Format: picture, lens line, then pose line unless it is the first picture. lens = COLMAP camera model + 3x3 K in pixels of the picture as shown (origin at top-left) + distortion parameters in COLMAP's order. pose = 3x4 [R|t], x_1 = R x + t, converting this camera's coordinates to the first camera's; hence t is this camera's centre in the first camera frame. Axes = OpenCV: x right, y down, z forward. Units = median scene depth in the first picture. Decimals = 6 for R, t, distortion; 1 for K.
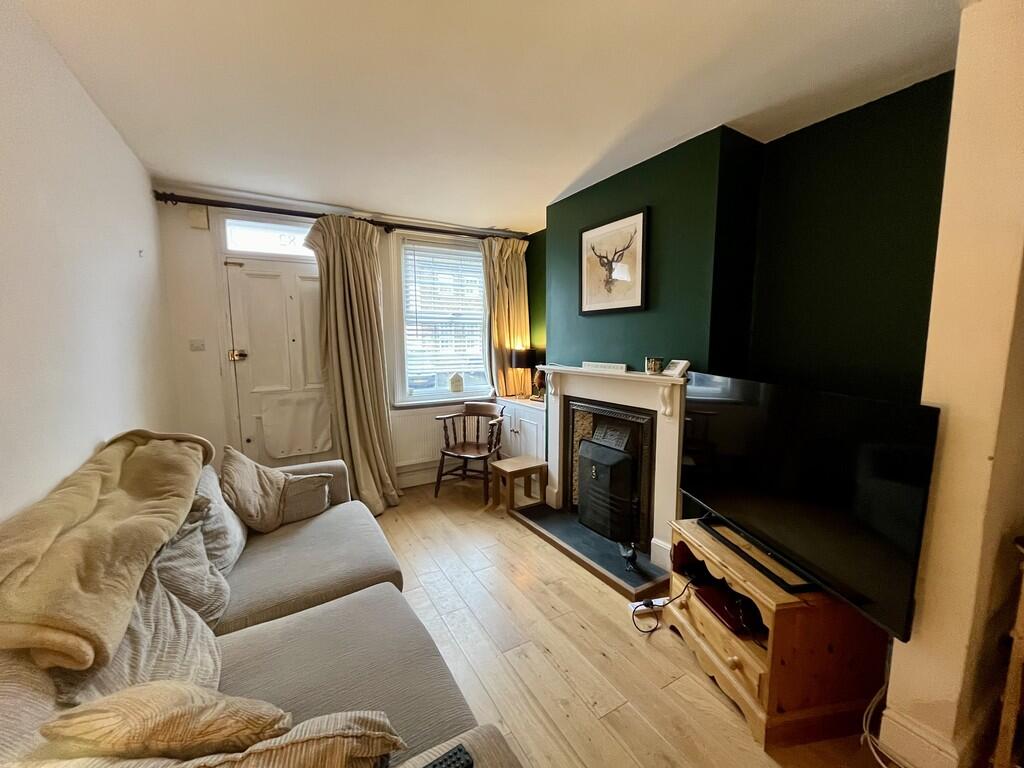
lens RADIAL K [[410.3, 0, 518.6], [0, 410.3, 384.9], [0, 0, 1]] dist [-0.002141, -0.000382]
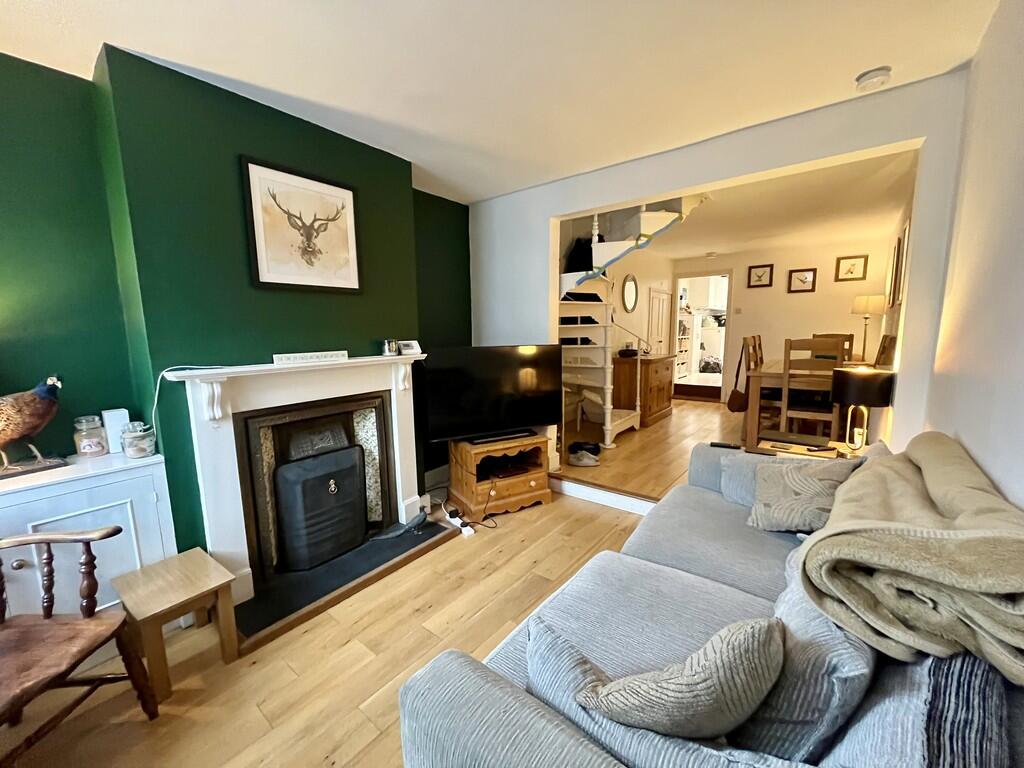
lens RADIAL K [[410.3, 0, 514.9], [0, 410.3, 382.6], [0, 0, 1]] dist [-0.002141, -0.000382]
pose [[-0.352158, -0.115644, 0.928769, -0.706141], [0.120547, 0.978468, 0.167540, -0.086447], [-0.928145, 0.170961, -0.330635, 0.943013]]
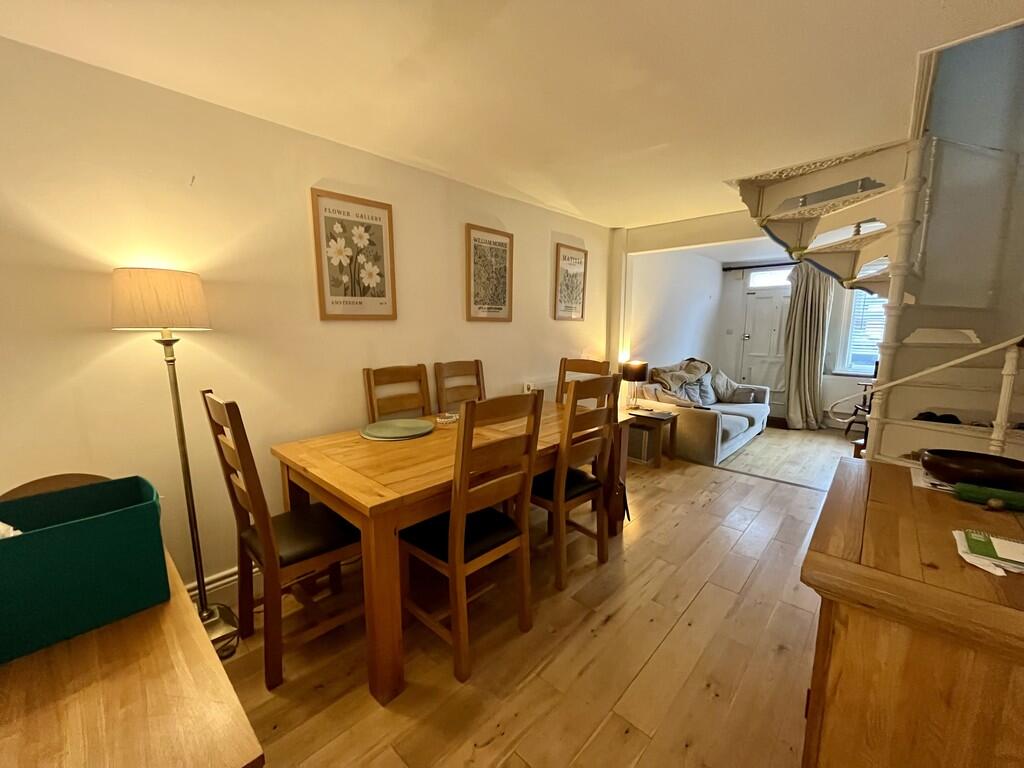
lens RADIAL K [[410.3, 0, 515.1], [0, 410.3, 386.6], [0, 0, 1]] dist [-0.002141, -0.000382]
pose [[0.282298, 0.146631, -0.948054, 1.093766], [-0.107770, 0.986841, 0.120540, 0.057522], [0.953254, 0.068144, 0.294386, -0.790250]]
